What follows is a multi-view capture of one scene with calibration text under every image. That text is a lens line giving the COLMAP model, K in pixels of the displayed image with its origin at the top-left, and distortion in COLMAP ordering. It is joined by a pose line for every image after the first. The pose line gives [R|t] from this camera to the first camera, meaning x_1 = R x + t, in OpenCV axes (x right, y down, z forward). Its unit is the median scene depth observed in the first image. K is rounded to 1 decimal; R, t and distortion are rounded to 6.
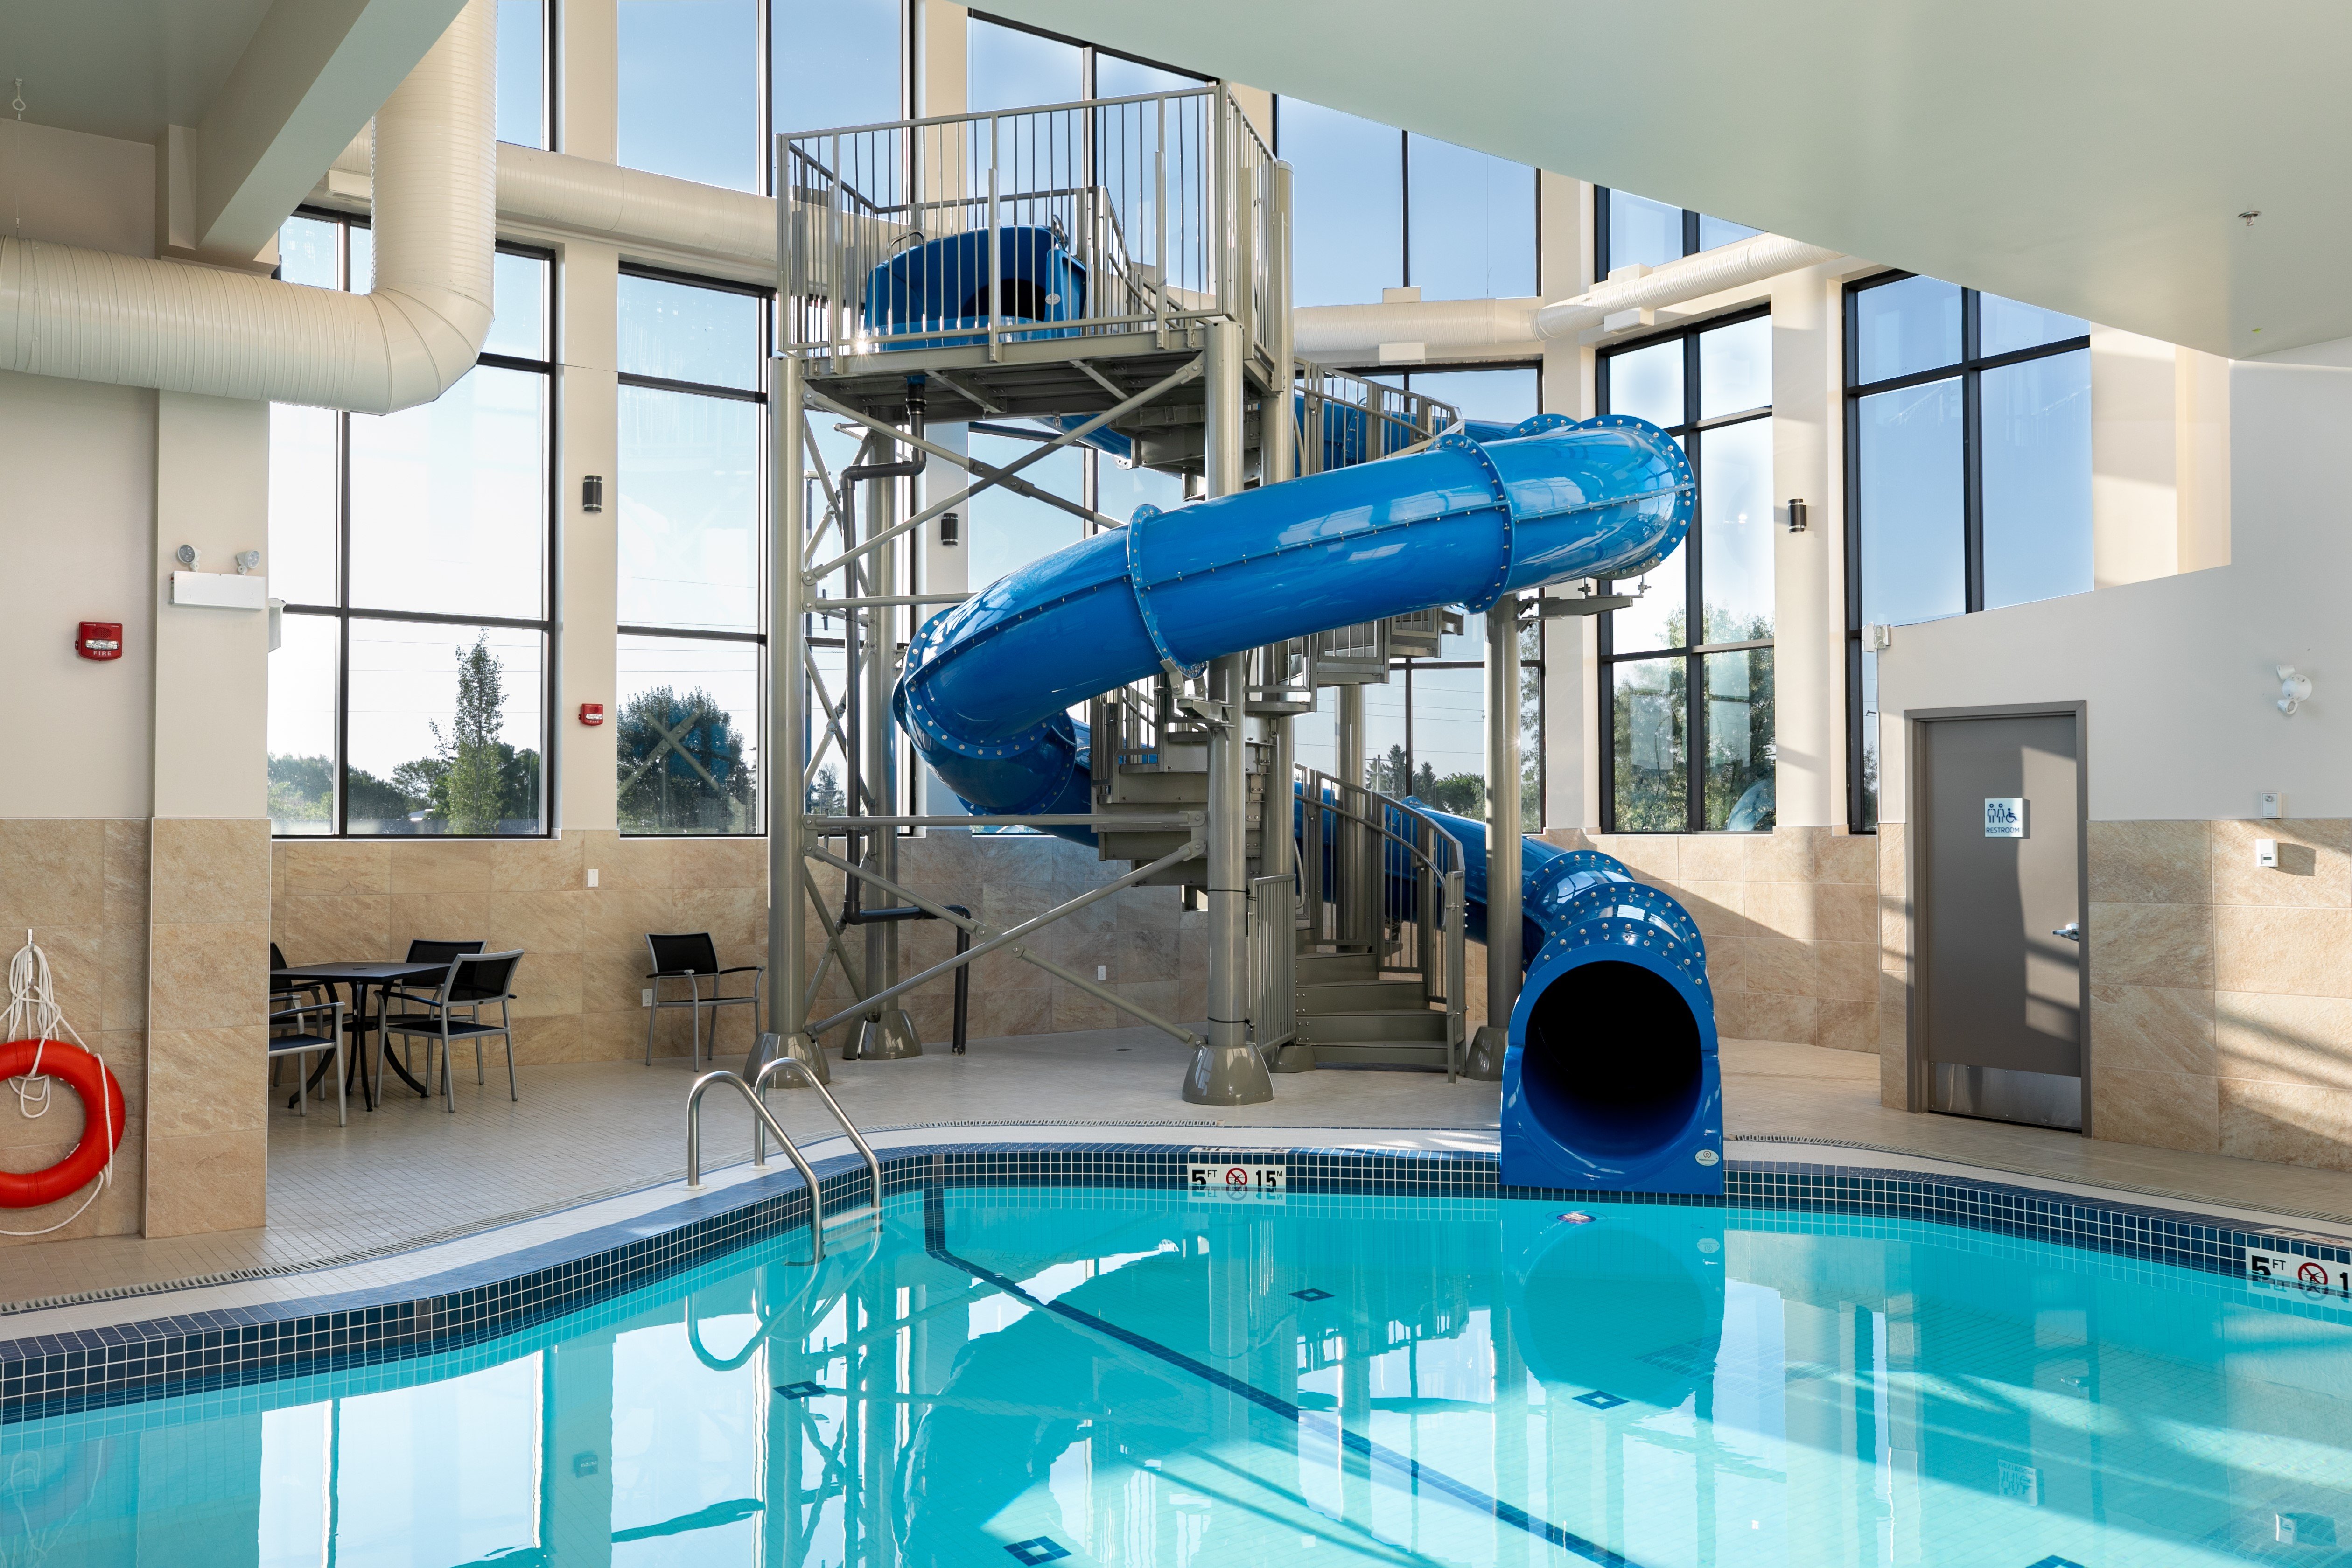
lens RADIAL K [[1926.3, 0, 1177.5], [0, 1926.3, 763.8], [0, 0, 1]] dist [0.038893, 0.011702]
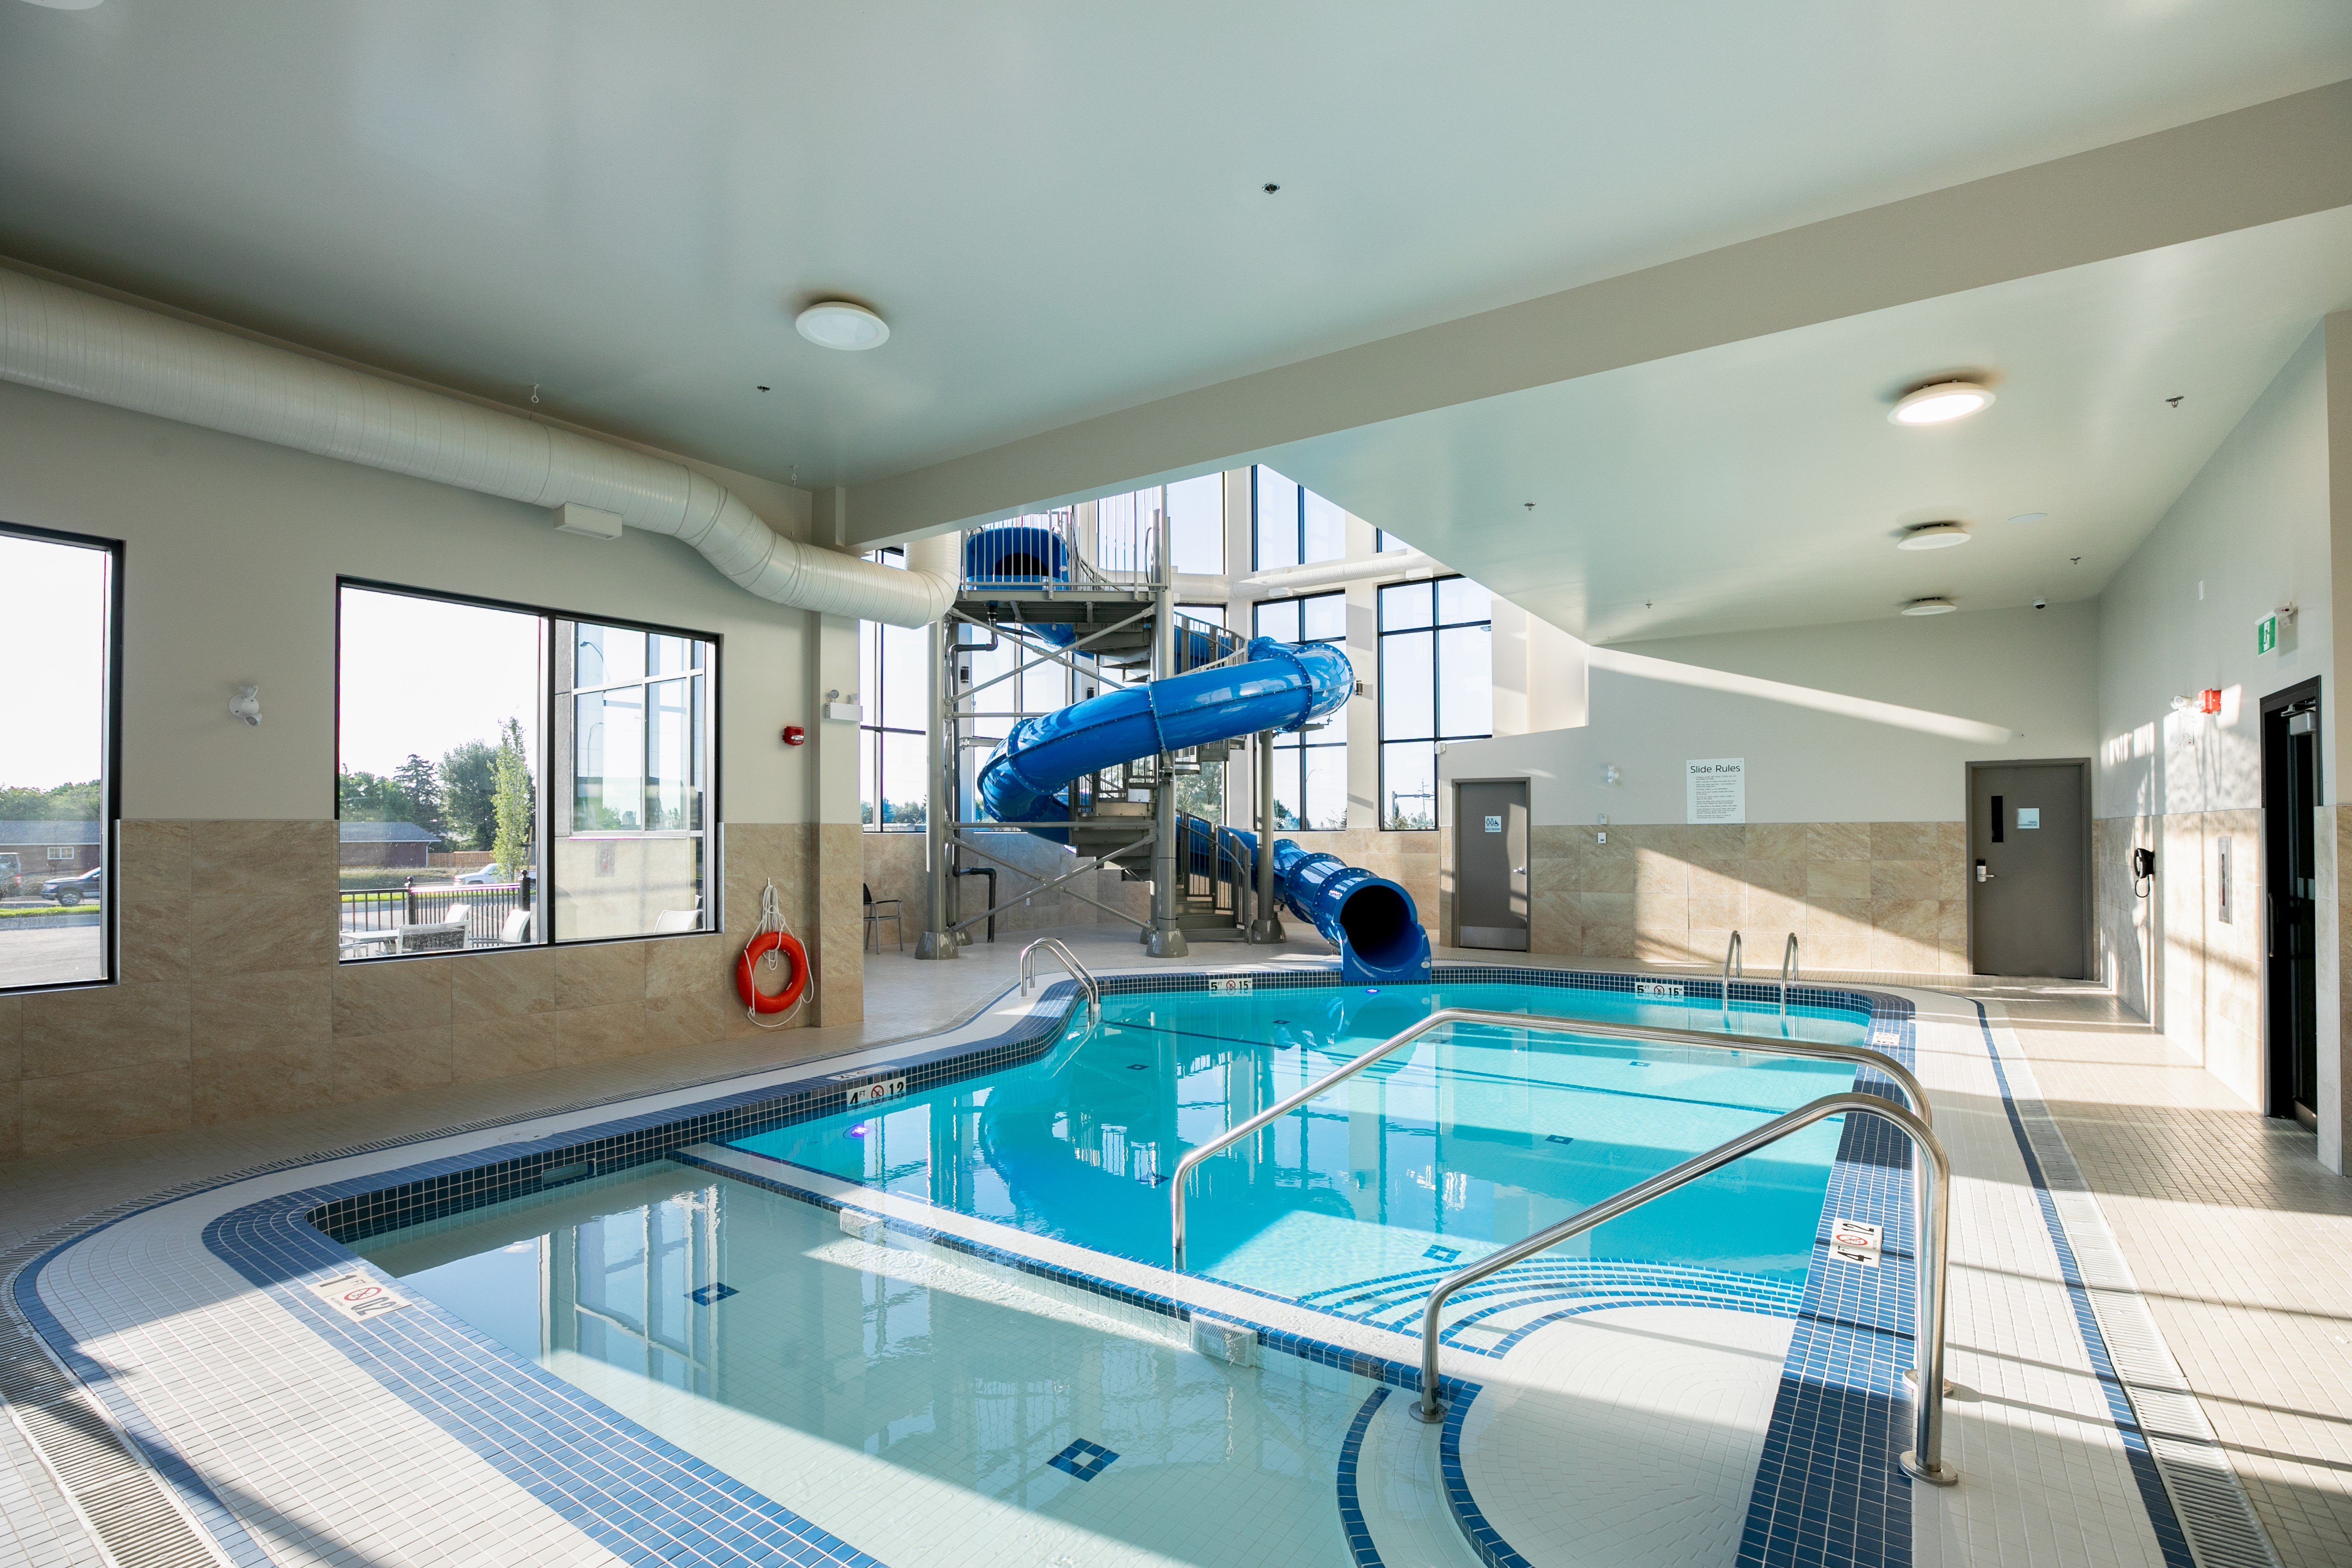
lens RADIAL K [[1070.9, 0, 1177.5], [0, 1070.9, 837.2], [0, 0, 1]] dist [-0.002621, 0.000015]
pose [[0.944177, -0.003000, 0.329426, -0.404532], [-0.010047, 0.999231, 0.037894, -0.003094], [-0.329287, -0.039088, 0.943421, -0.137319]]
